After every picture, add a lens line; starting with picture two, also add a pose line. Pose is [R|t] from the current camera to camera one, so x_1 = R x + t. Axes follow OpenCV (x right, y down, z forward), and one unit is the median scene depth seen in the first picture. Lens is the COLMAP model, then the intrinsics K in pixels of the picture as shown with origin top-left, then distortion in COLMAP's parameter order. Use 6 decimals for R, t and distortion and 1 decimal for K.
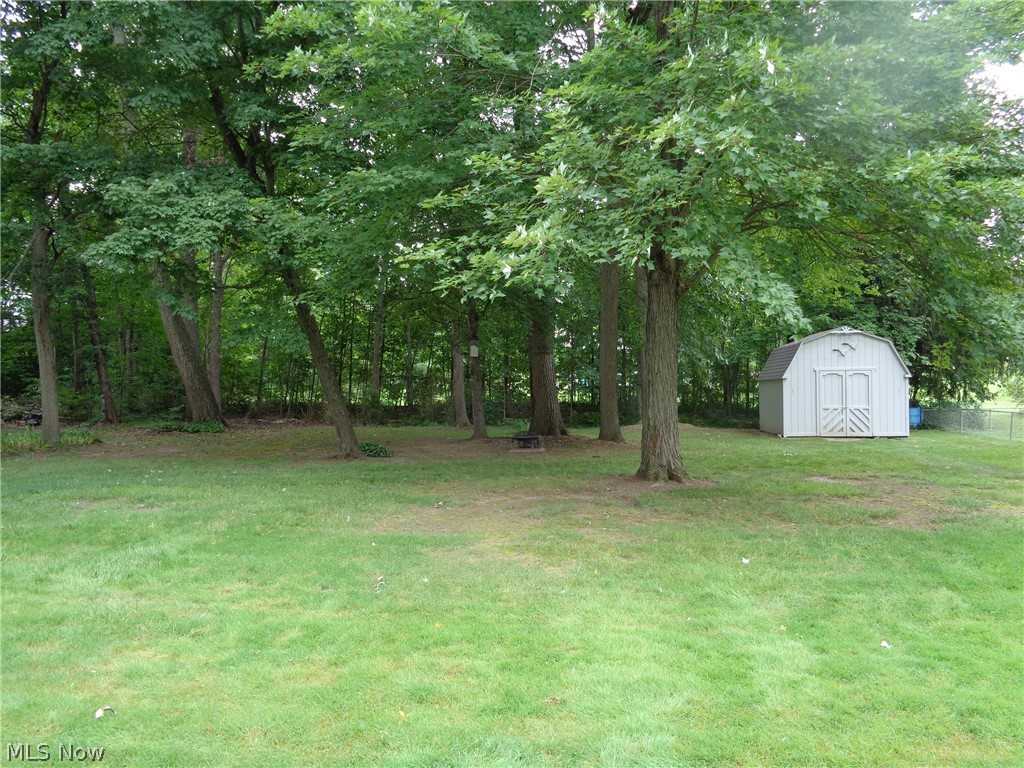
lens RADIAL K [[754.1, 0, 512.8], [0, 754.1, 388.0], [0, 0, 1]] dist [0.003373, -0.001849]
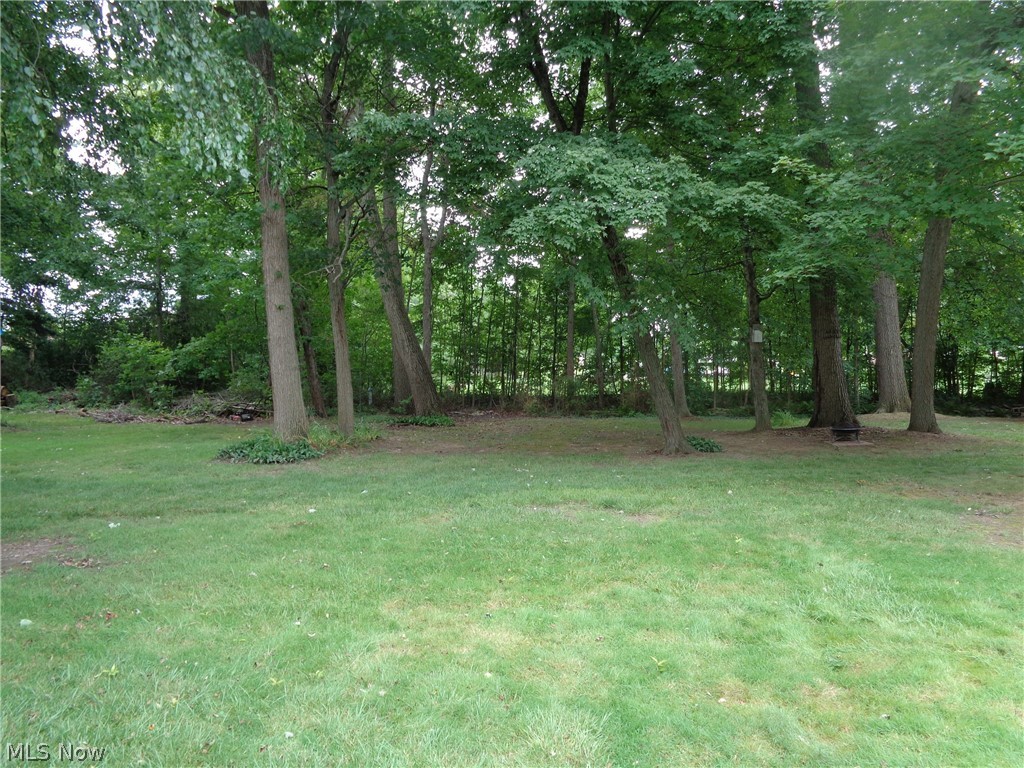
lens RADIAL K [[754.1, 0, 511.0], [0, 754.1, 380.5], [0, 0, 1]] dist [0.003373, -0.001849]
pose [[0.998523, -0.011380, -0.053130, -0.279657], [0.011515, 0.999931, 0.002230, -0.000102], [0.053101, -0.002839, 0.998585, 0.052737]]
